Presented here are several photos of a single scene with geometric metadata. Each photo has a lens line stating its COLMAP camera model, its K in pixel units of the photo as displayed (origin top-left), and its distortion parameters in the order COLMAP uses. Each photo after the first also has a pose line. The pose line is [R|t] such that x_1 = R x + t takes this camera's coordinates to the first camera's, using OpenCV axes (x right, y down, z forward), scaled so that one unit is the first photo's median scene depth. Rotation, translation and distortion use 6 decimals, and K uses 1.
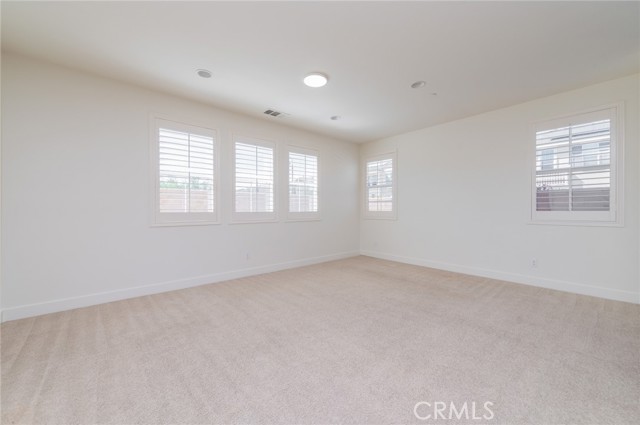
lens RADIAL K [[249.5, 0, 319.9], [0, 249.5, 210.5], [0, 0, 1]] dist [-0.000393, -0.000084]
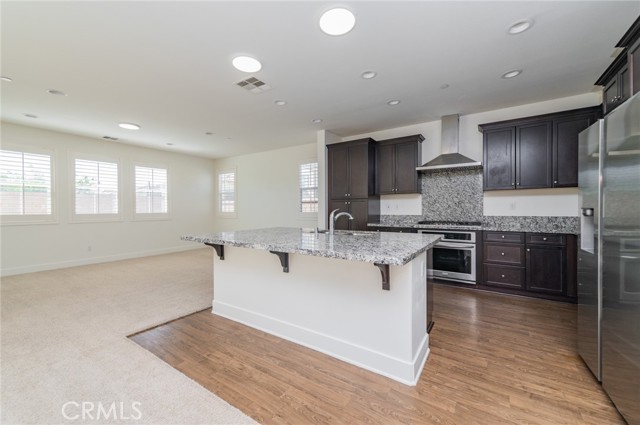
lens RADIAL K [[255.5, 0, 333.2], [0, 255.5, 210.1], [0, 0, 1]] dist [-0.000180, -0.000046]
pose [[0.955323, -0.004089, 0.295534, 0.453407], [0.002961, 0.999987, 0.004262, -0.013260], [-0.295548, -0.003197, 0.955323, -0.538061]]
